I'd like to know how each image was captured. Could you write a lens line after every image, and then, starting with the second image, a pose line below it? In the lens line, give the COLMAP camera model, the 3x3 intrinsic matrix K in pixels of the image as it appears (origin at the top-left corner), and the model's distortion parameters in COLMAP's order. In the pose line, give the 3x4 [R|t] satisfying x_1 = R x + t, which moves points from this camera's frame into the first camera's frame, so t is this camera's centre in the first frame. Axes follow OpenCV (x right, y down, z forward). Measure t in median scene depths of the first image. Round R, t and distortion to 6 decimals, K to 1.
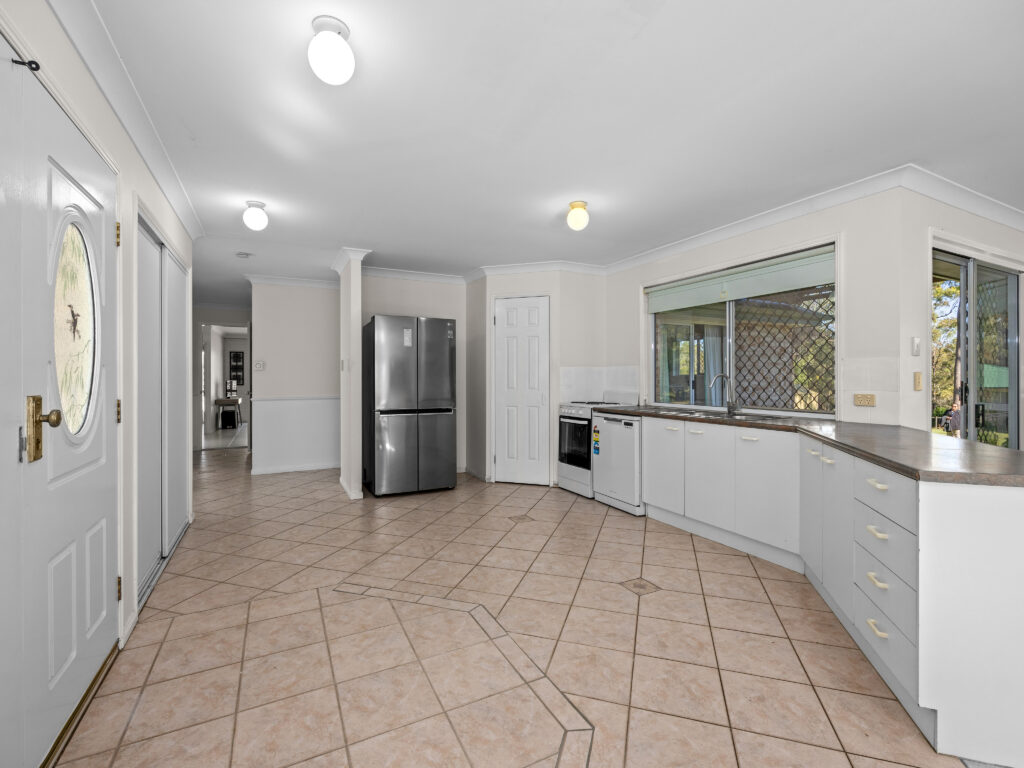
lens RADIAL K [[459.1, 0, 507.4], [0, 459.1, 377.3], [0, 0, 1]] dist [-0.002309, 0.001603]
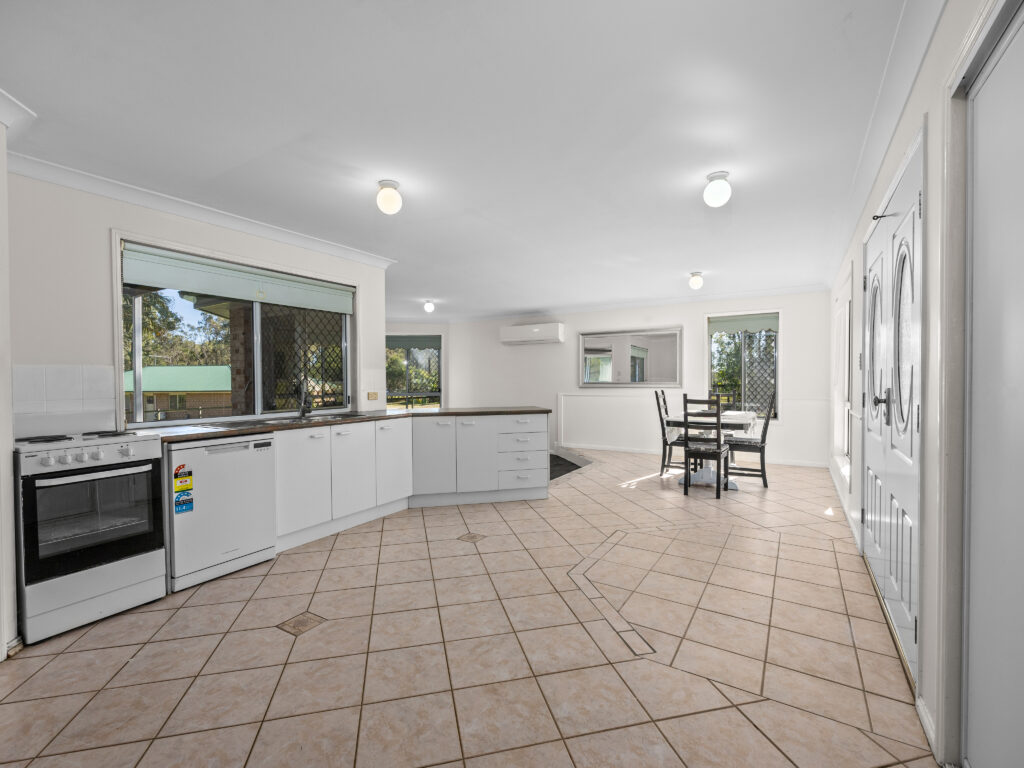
lens RADIAL K [[459.1, 0, 508.6], [0, 459.1, 389.3], [0, 0, 1]] dist [-0.002309, 0.001603]
pose [[-0.516448, -0.013105, 0.856218, -0.635300], [0.009372, 0.999737, 0.020954, -0.002086], [-0.856267, 0.018846, -0.516189, 1.118741]]
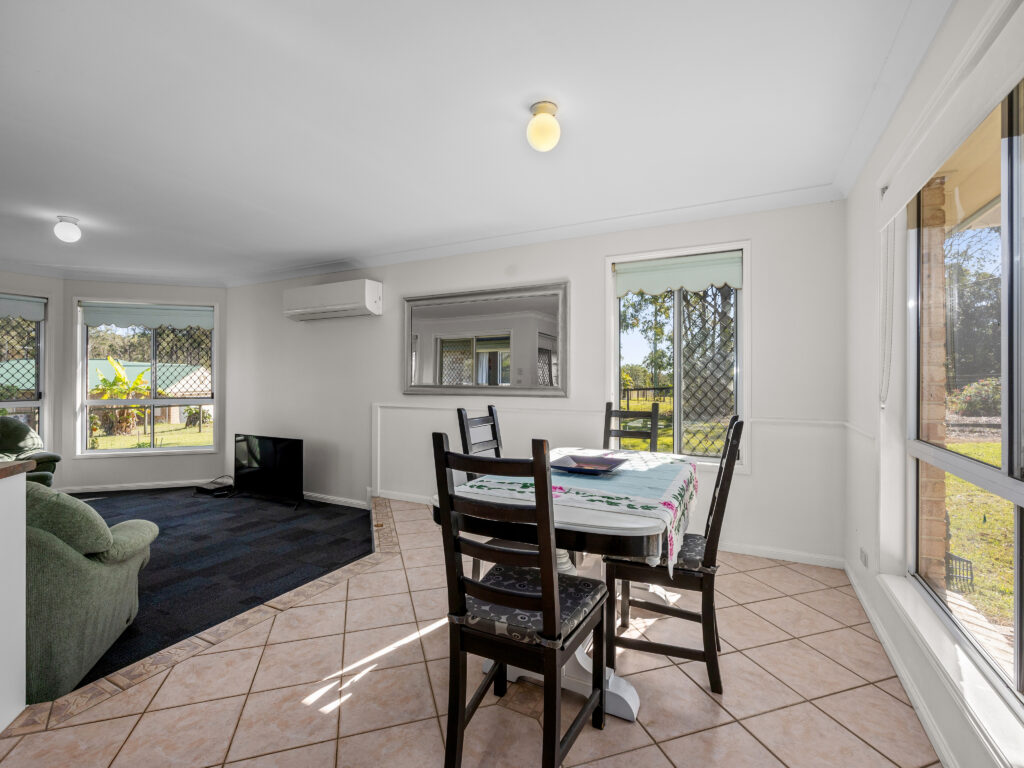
lens RADIAL K [[459.1, 0, 510.7], [0, 459.1, 379.4], [0, 0, 1]] dist [-0.002309, 0.001603]
pose [[-0.582747, 0.001884, 0.812652, -0.425369], [0.000806, 0.999998, -0.001740, -0.001207], [-0.812654, -0.000358, -0.582747, 0.744703]]
